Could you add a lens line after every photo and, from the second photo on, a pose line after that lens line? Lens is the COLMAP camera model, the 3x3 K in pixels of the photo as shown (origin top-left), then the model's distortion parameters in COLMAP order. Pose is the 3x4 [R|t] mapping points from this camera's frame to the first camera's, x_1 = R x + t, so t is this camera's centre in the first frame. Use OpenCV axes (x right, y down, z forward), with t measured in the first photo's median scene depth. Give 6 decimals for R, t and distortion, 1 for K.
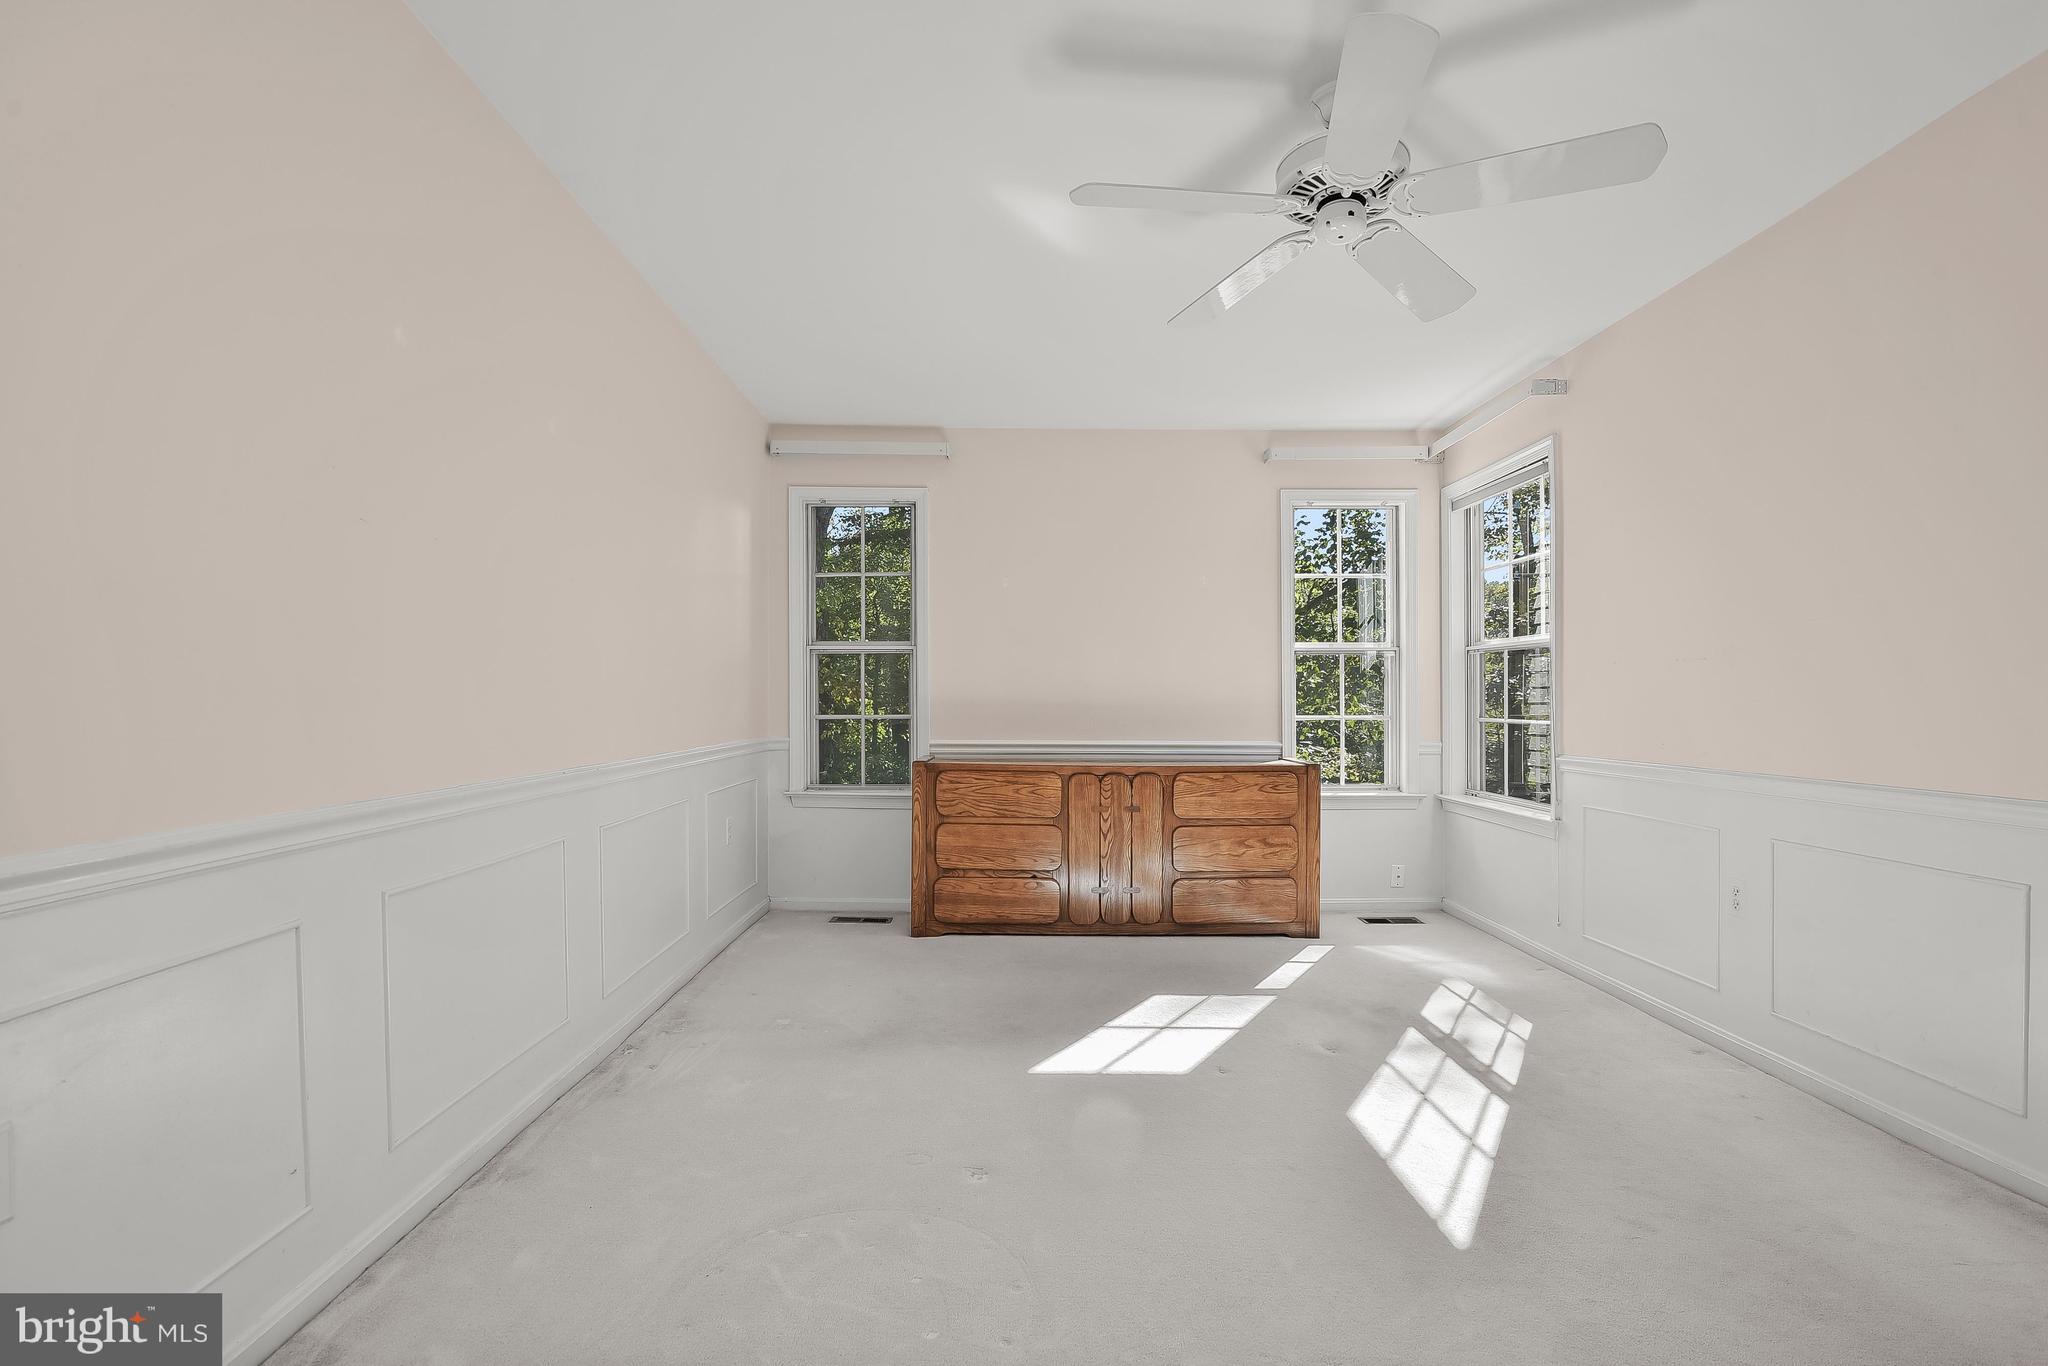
lens RADIAL K [[970.1, 0, 1019.5], [0, 970.1, 701.5], [0, 0, 1]] dist [-0.020247, 0.001990]
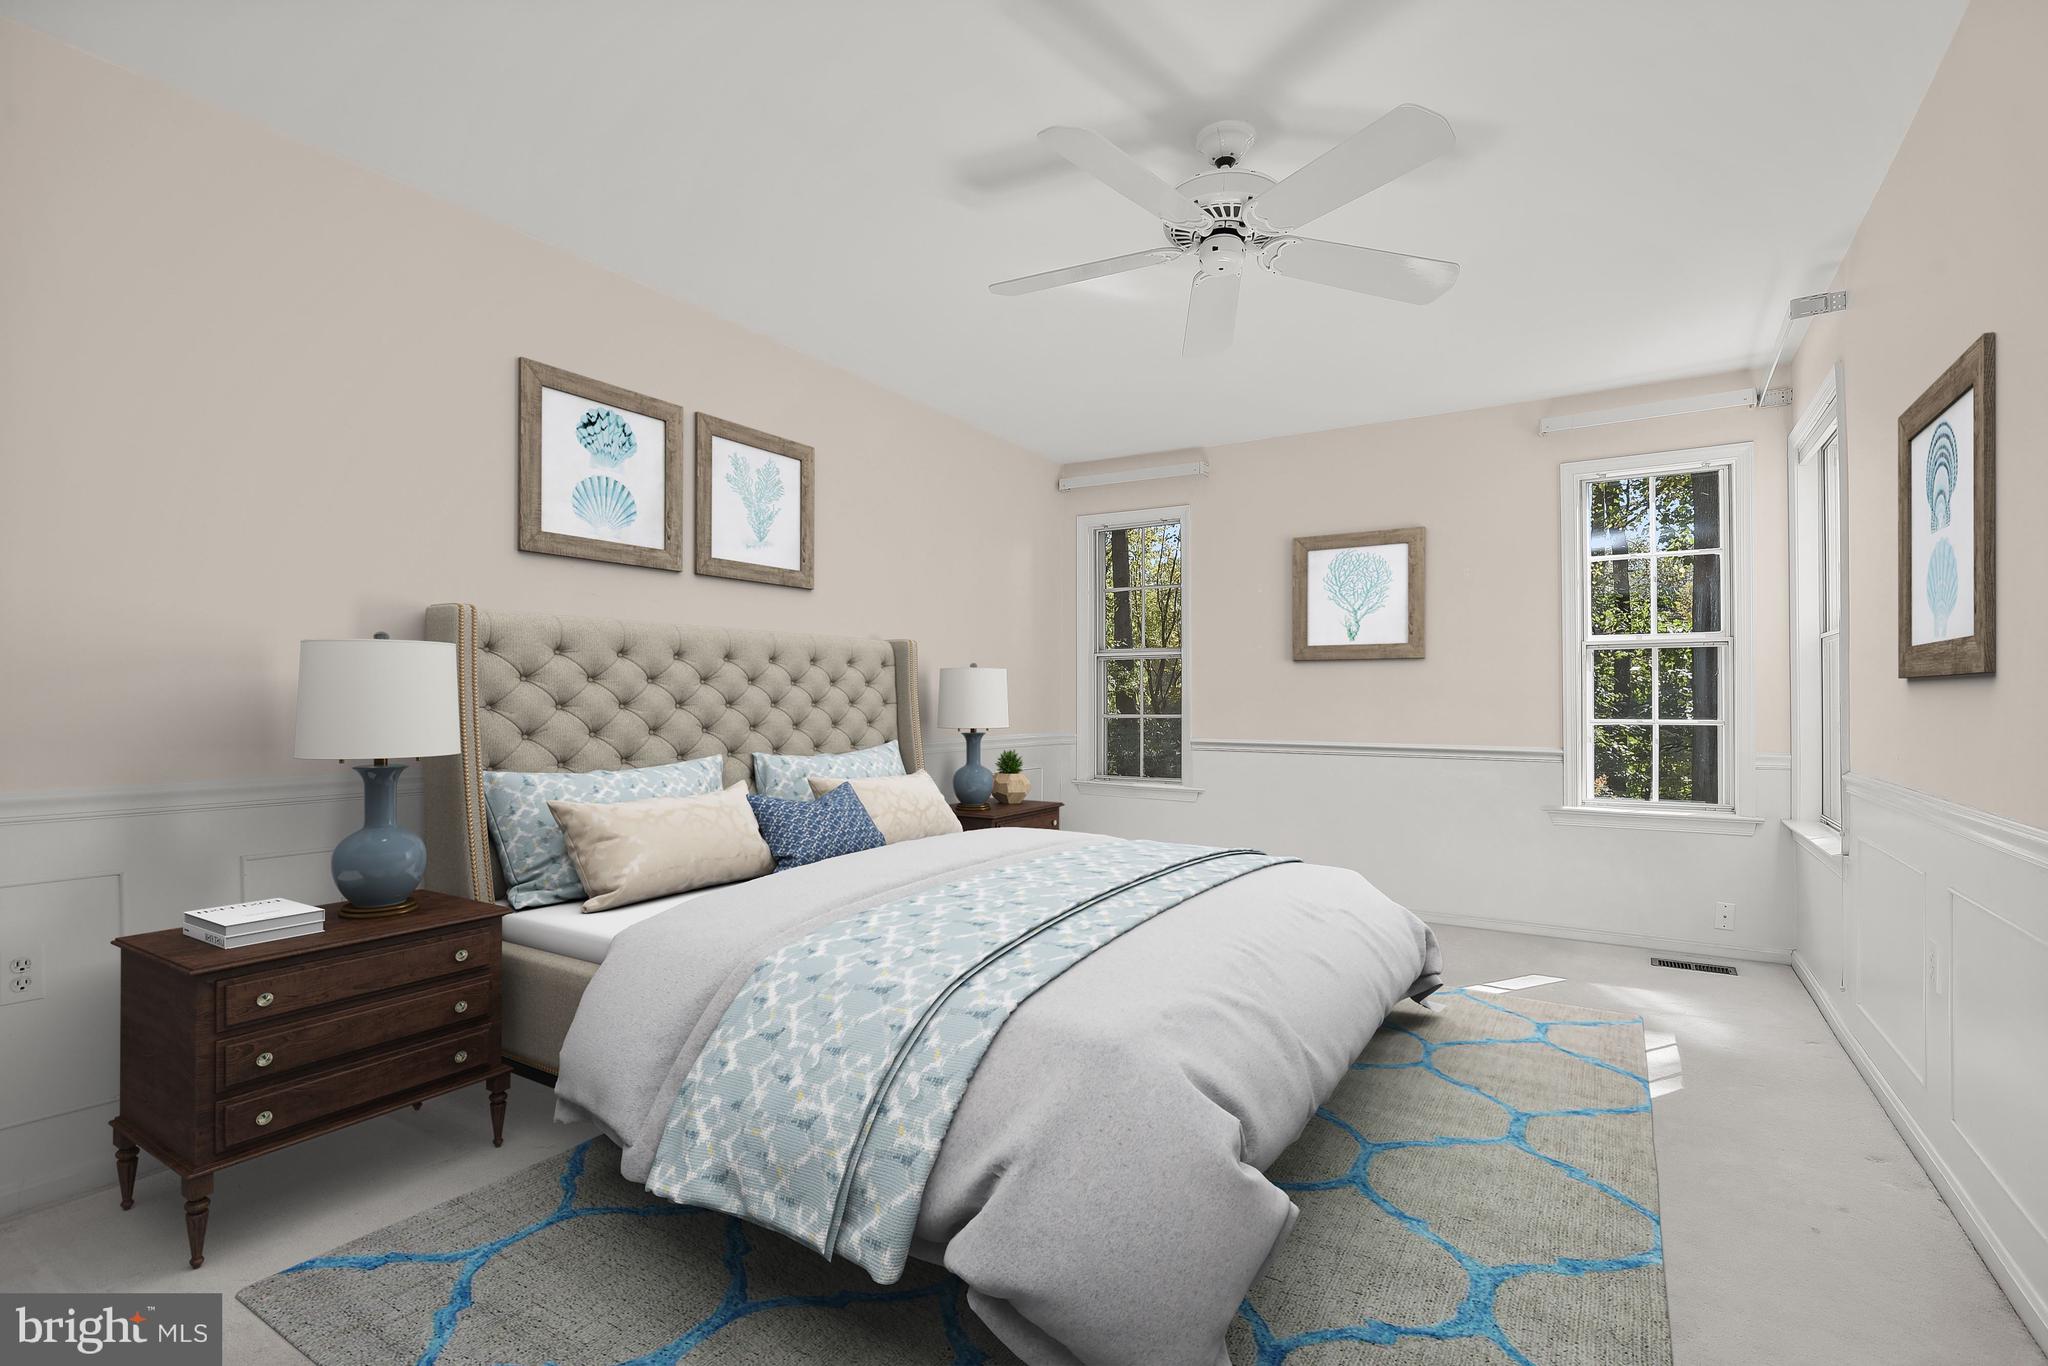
lens RADIAL K [[970.1, 0, 1020.6], [0, 970.1, 697.6], [0, 0, 1]] dist [-0.020247, 0.001990]
pose [[0.836732, 0.000465, -0.547613, 0.380733], [-0.002693, 0.999991, -0.003267, -0.000723], [0.547606, 0.004208, 0.836726, -0.010523]]
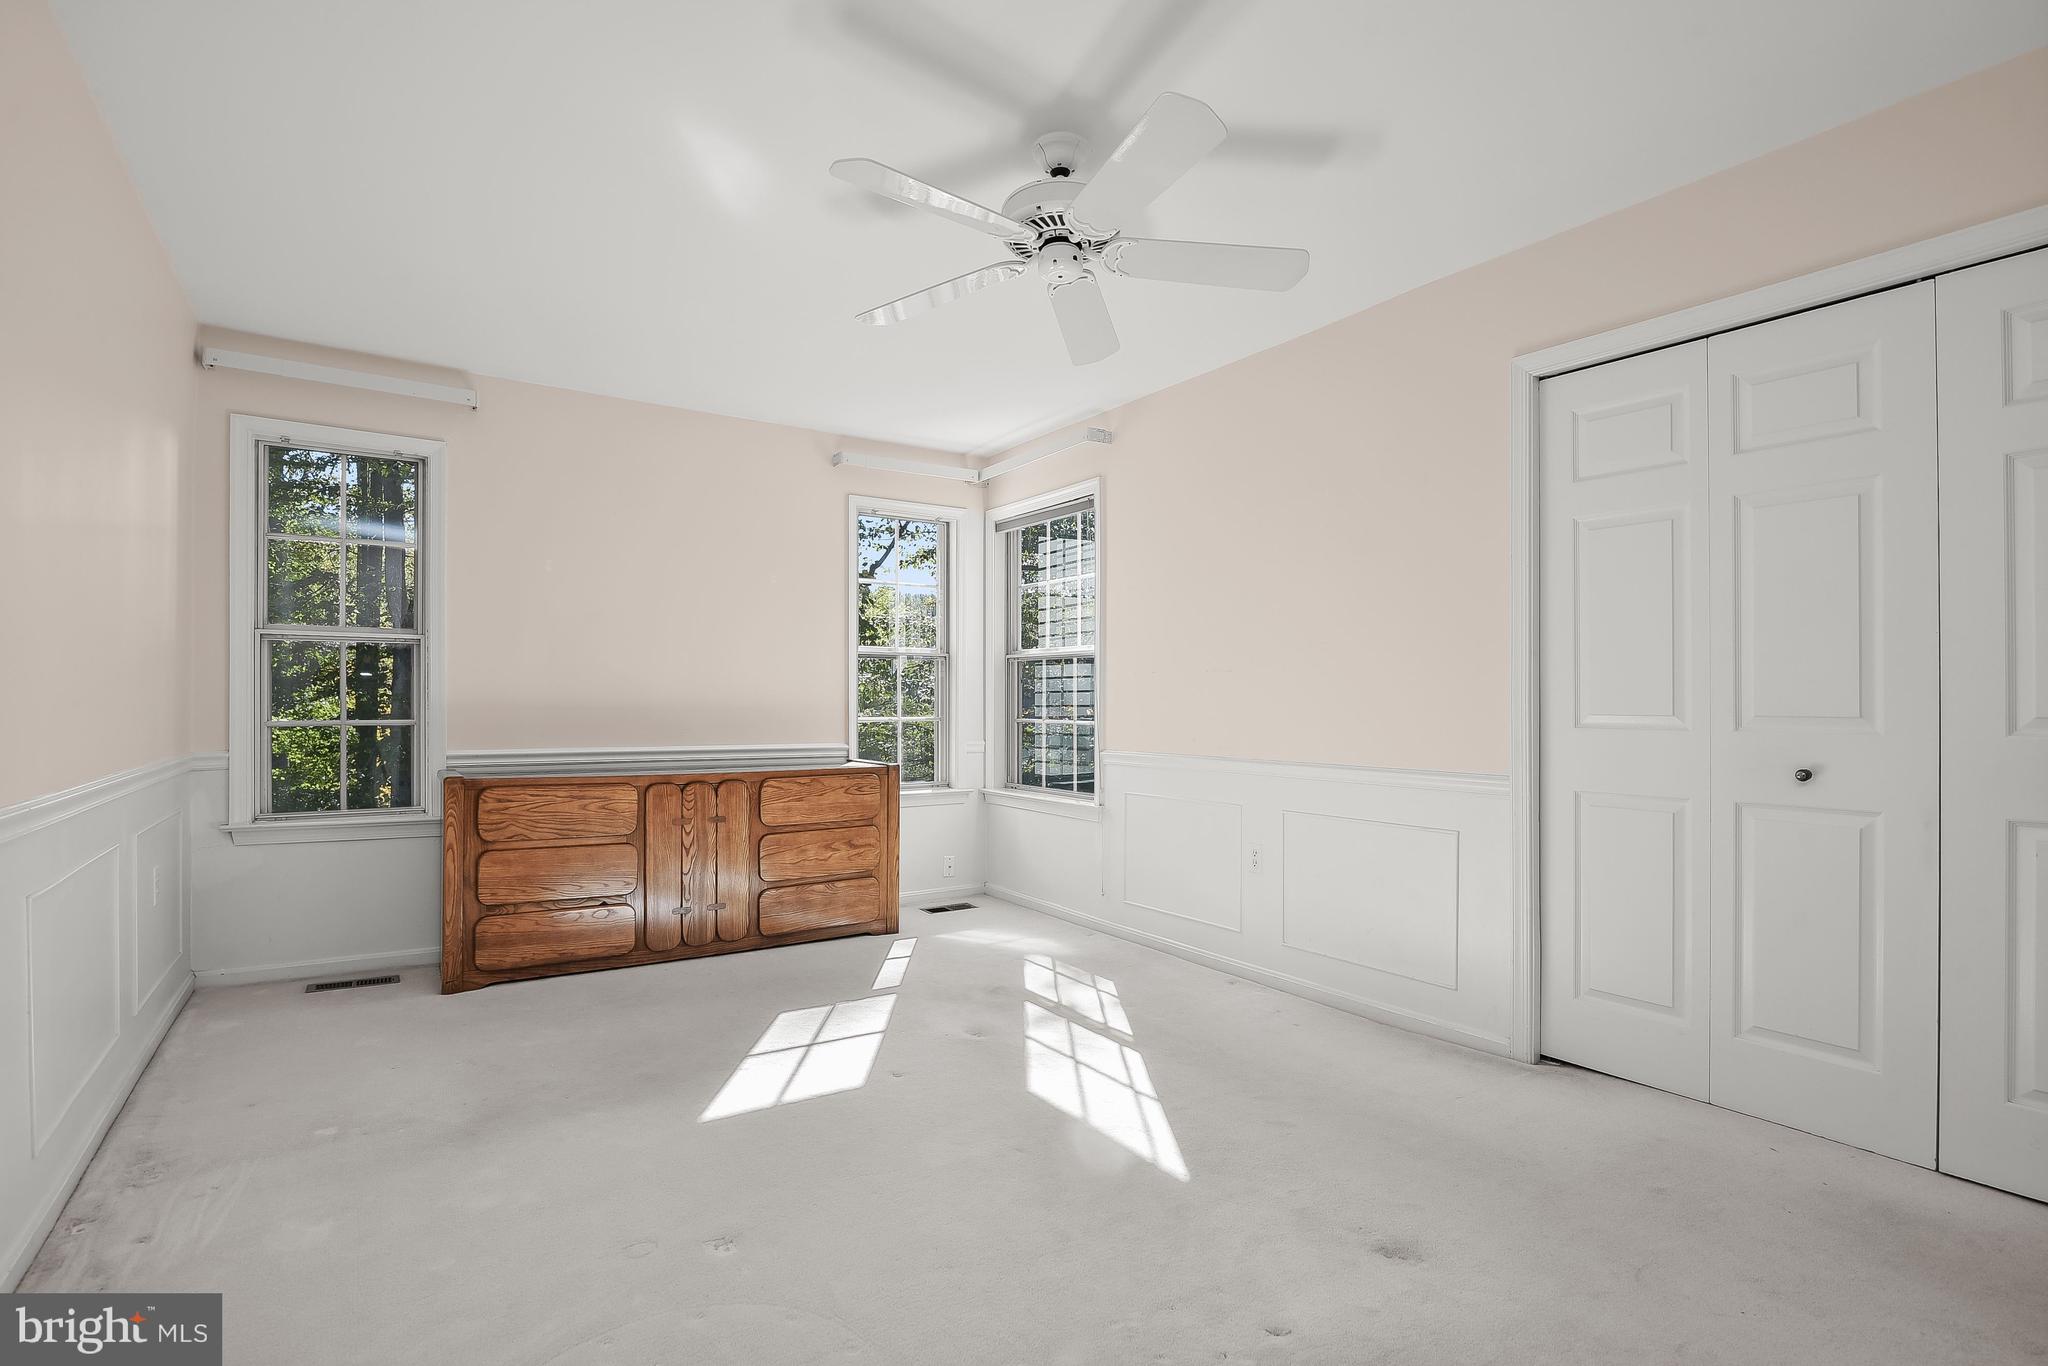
lens RADIAL K [[970.1, 0, 1030.4], [0, 970.1, 697.3], [0, 0, 1]] dist [-0.020247, 0.001990]
pose [[0.832821, 0.004504, 0.553525, -0.147817], [-0.001520, 0.999982, -0.005850, -0.001483], [-0.553541, 0.004031, 0.832812, 0.058402]]
